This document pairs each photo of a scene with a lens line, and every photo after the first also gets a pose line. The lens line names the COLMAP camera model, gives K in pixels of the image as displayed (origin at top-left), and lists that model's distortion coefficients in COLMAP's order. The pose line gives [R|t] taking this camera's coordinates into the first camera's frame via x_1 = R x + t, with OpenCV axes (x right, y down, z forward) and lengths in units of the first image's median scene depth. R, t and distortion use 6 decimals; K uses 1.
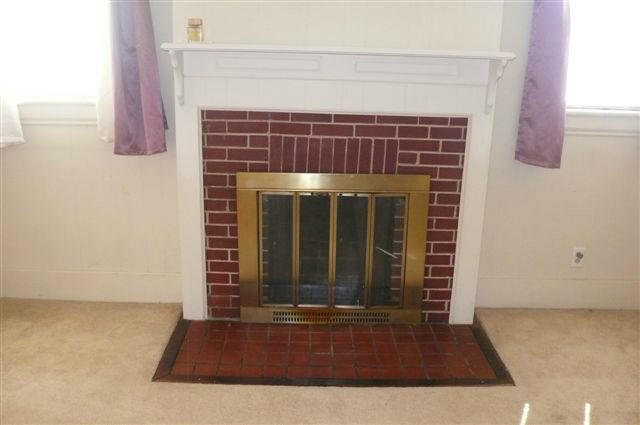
lens RADIAL K [[577.3, 0, 320.0], [0, 577.3, 212.5], [0, 0, 1]] dist [-0.120252, 0.064312]
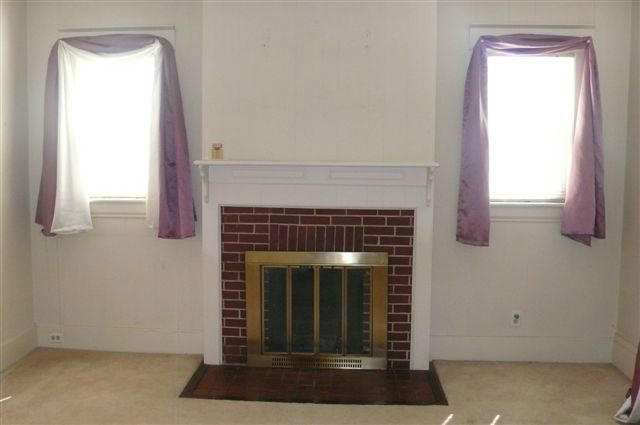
lens RADIAL K [[577.3, 0, 320.0], [0, 577.3, 212.5], [0, 0, 1]] dist [-0.120252, 0.064312]
pose [[0.998817, -0.010301, -0.047513, 0.097328], [0.001556, 0.983568, -0.180533, 0.086264], [0.048592, 0.180246, 0.982421, -0.352070]]
